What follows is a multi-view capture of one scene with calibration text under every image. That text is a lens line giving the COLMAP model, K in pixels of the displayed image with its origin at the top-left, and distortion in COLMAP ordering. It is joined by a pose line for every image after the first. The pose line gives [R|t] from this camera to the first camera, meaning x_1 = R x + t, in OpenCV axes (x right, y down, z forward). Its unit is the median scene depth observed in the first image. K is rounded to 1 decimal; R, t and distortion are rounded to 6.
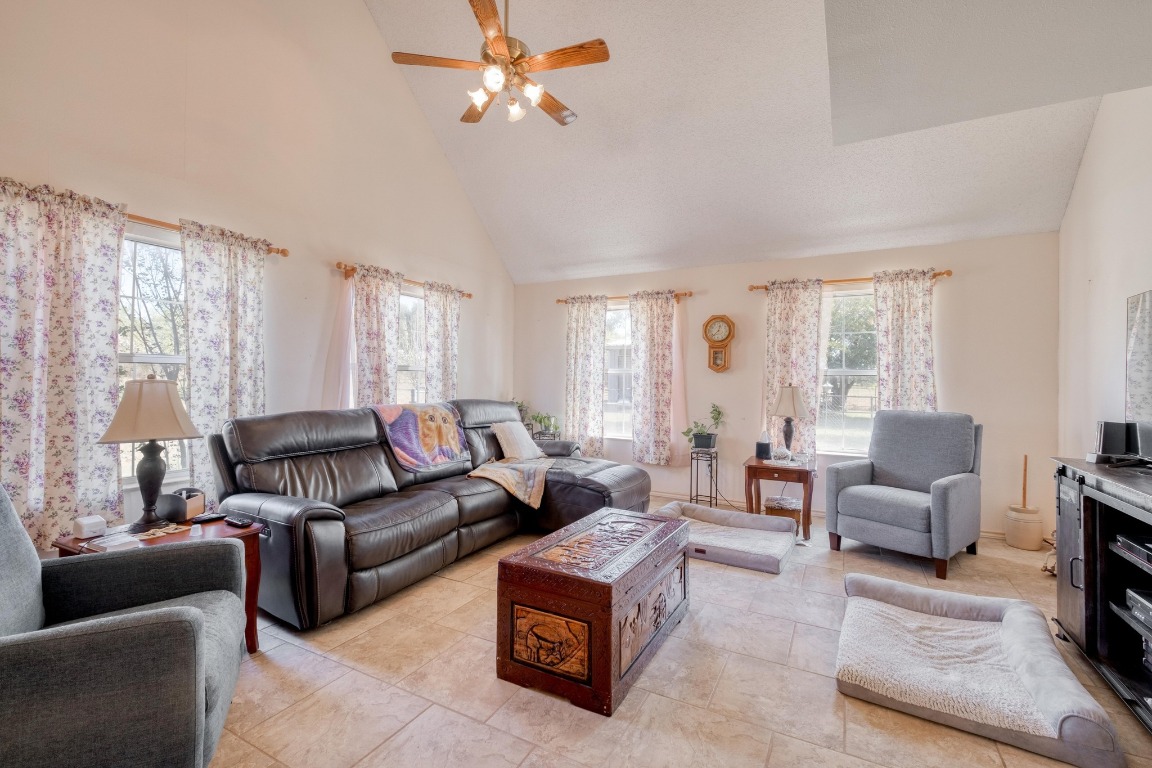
lens RADIAL K [[496.2, 0, 577.4], [0, 496.2, 380.6], [0, 0, 1]] dist [0.001015, -0.000861]
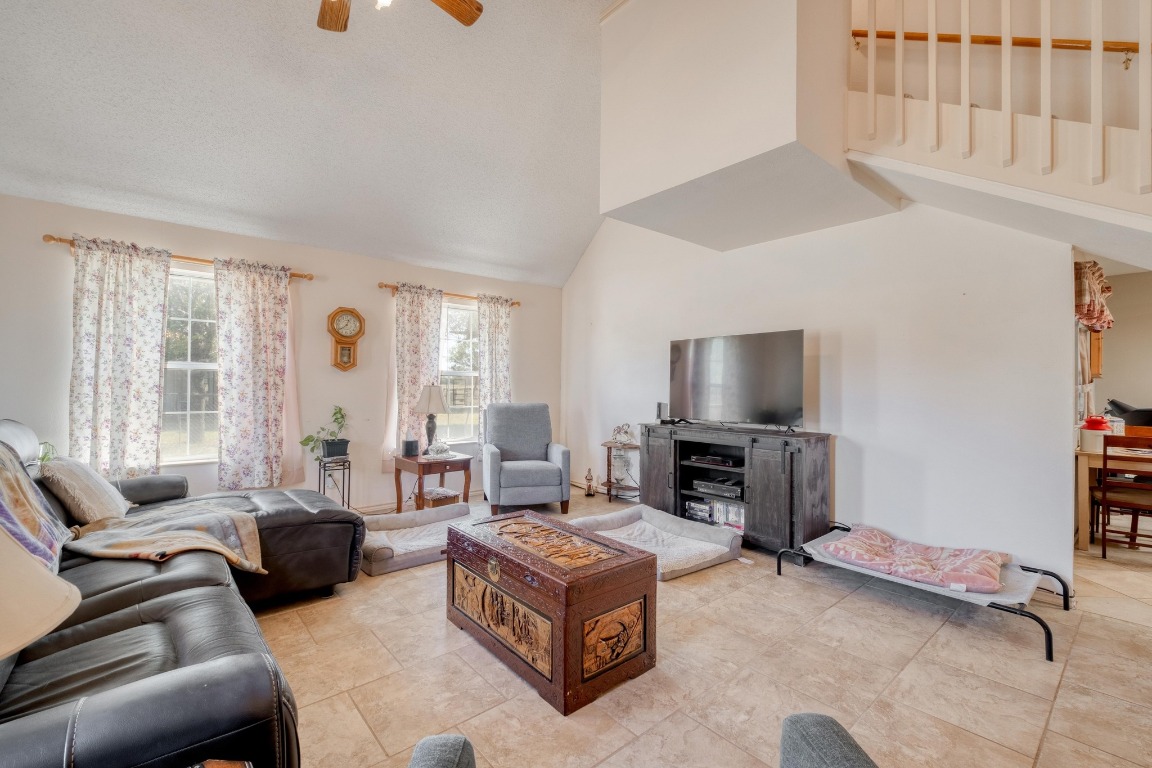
lens RADIAL K [[496.2, 0, 575.2], [0, 496.2, 385.2], [0, 0, 1]] dist [0.001015, -0.000861]
pose [[0.359803, -0.008090, 0.932993, -0.446967], [-0.005784, 0.999924, 0.010901, -0.002741], [-0.933010, -0.009318, 0.359729, 0.304795]]
